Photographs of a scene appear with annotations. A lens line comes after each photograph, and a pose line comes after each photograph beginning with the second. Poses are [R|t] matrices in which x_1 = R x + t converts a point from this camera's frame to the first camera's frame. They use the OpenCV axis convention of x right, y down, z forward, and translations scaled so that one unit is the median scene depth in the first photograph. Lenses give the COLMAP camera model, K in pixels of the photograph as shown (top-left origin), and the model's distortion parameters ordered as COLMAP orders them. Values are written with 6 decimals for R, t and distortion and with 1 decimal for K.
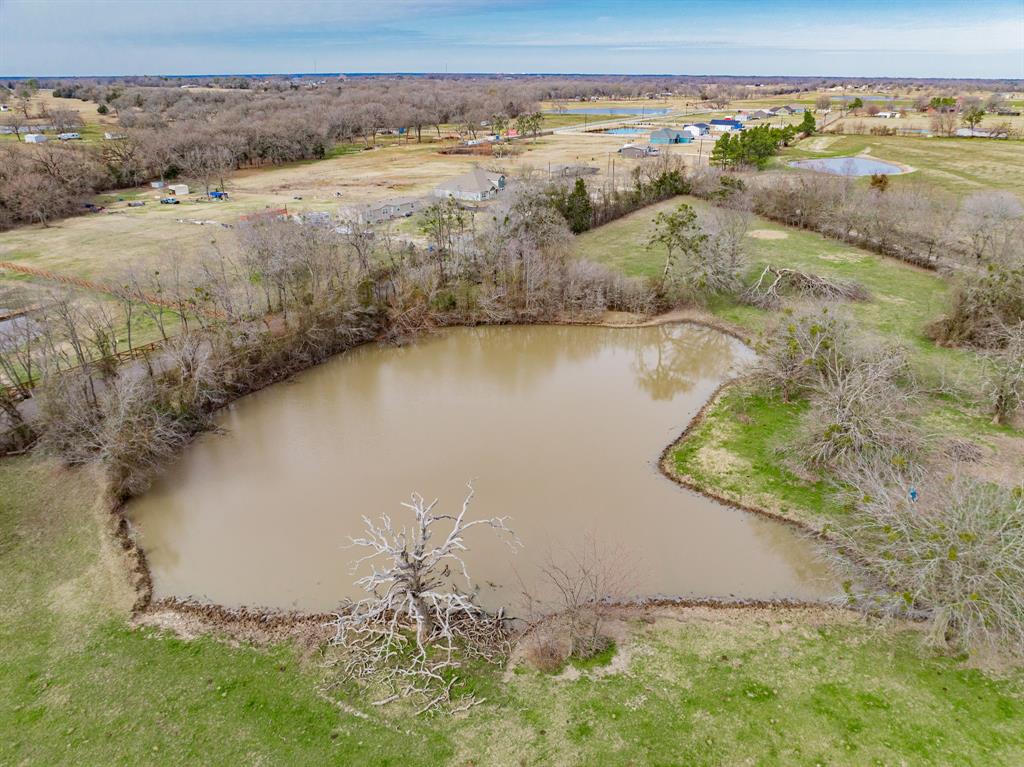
lens RADIAL K [[724.6, 0, 512.0], [0, 724.6, 383.5], [0, 0, 1]] dist [-0.034147, 0.003914]
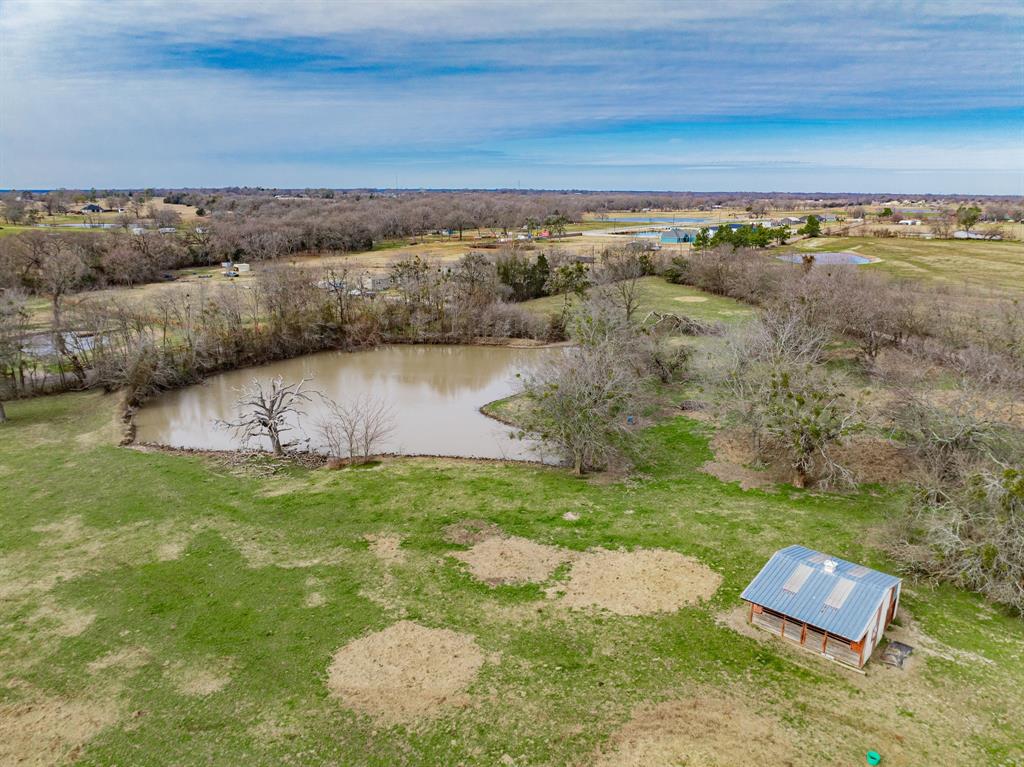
lens RADIAL K [[724.6, 0, 512.0], [0, 724.6, 383.5], [0, 0, 1]] dist [-0.034147, 0.003914]
pose [[0.994559, 0.030571, -0.099589, 0.090874], [-0.044704, 0.988722, -0.142934, 0.059909], [0.094096, 0.146608, 0.984709, -0.100128]]
